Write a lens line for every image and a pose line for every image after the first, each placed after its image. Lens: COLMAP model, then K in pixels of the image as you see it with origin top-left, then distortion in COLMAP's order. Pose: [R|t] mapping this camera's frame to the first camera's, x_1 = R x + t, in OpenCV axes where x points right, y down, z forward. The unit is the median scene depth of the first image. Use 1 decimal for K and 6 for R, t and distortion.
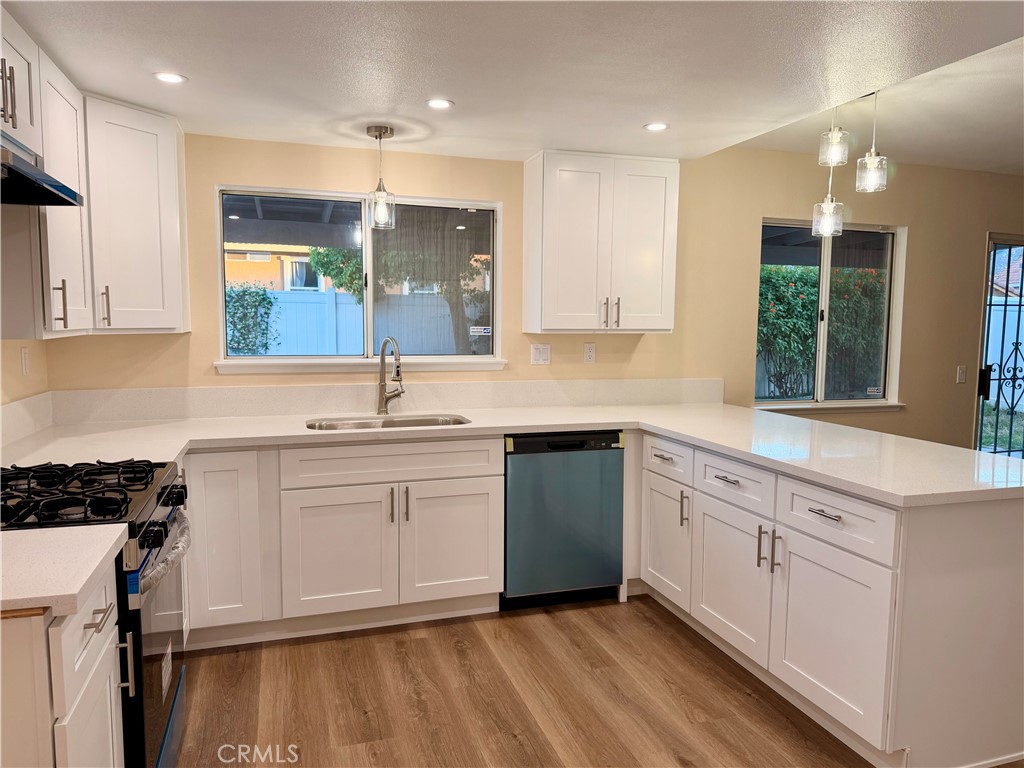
lens RADIAL K [[717.6, 0, 517.2], [0, 717.6, 386.6], [0, 0, 1]] dist [0.118193, -0.163547]
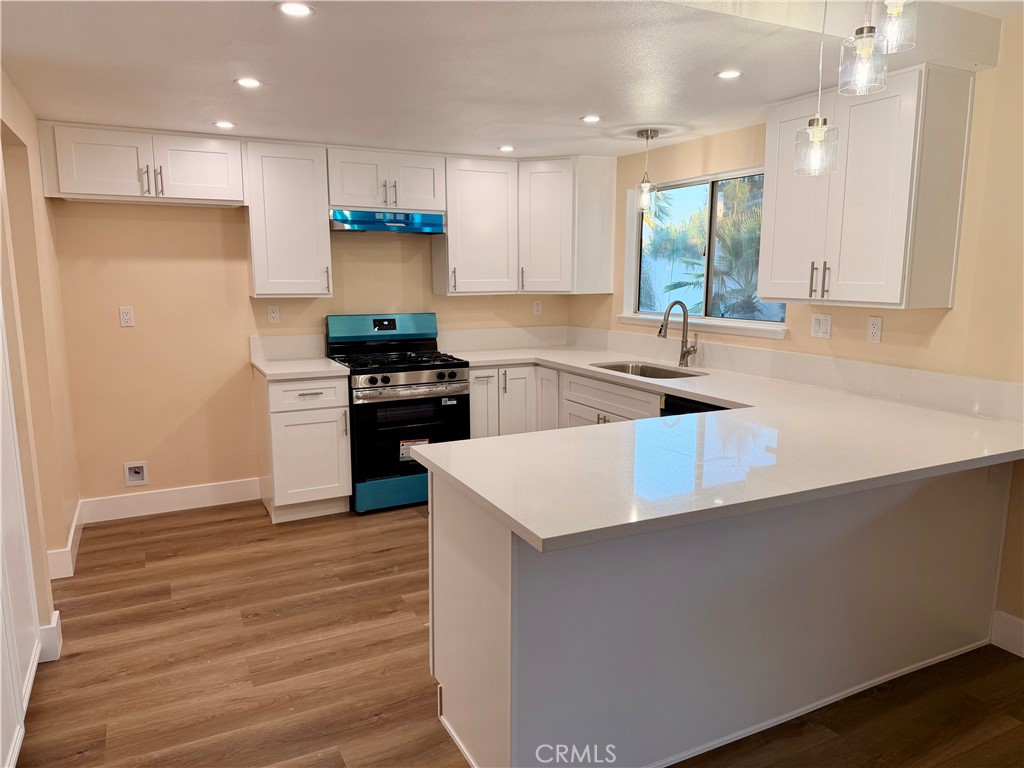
lens RADIAL K [[717.6, 0, 517.2], [0, 717.6, 386.6], [0, 0, 1]] dist [0.118193, -0.163547]
pose [[0.152416, 0.149640, -0.976922, 1.003123], [-0.086314, 0.986710, 0.137673, -0.072906], [0.984540, 0.063338, 0.163306, 0.575019]]
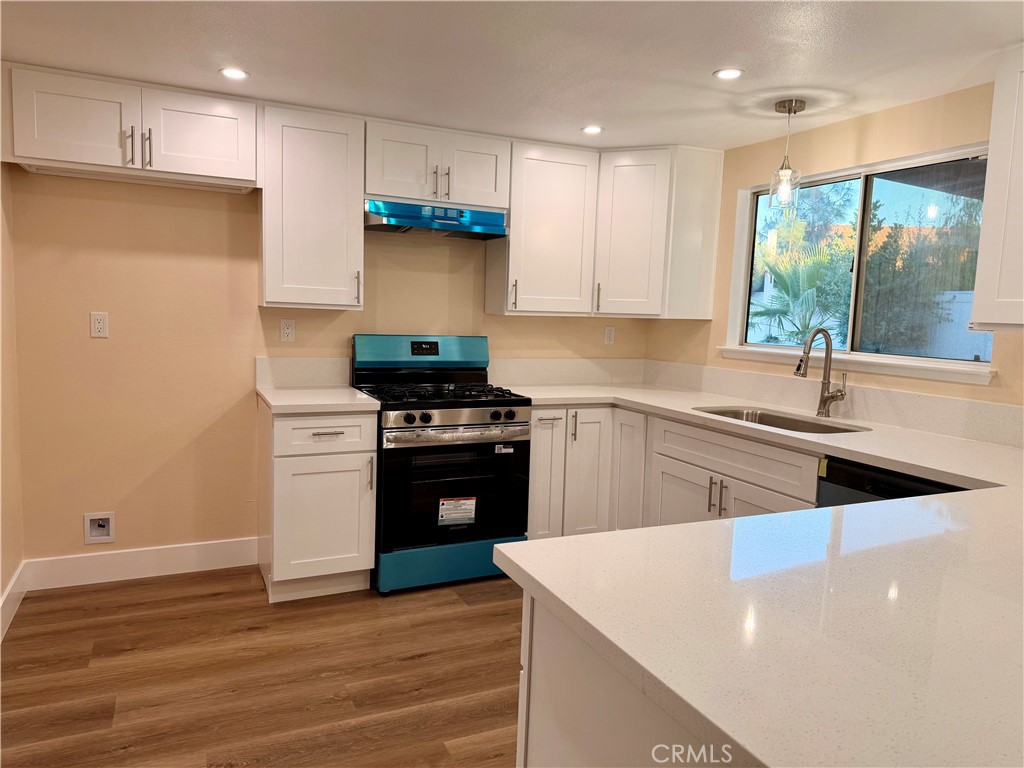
lens RADIAL K [[724.9, 0, 512.0], [0, 724.9, 384.0], [0, 0, 1]] dist [0.110717, -0.111286]
pose [[0.115956, 0.098907, -0.988318, 0.705361], [-0.120831, 0.989044, 0.084803, -0.033298], [0.985877, 0.109586, 0.126636, 0.538777]]
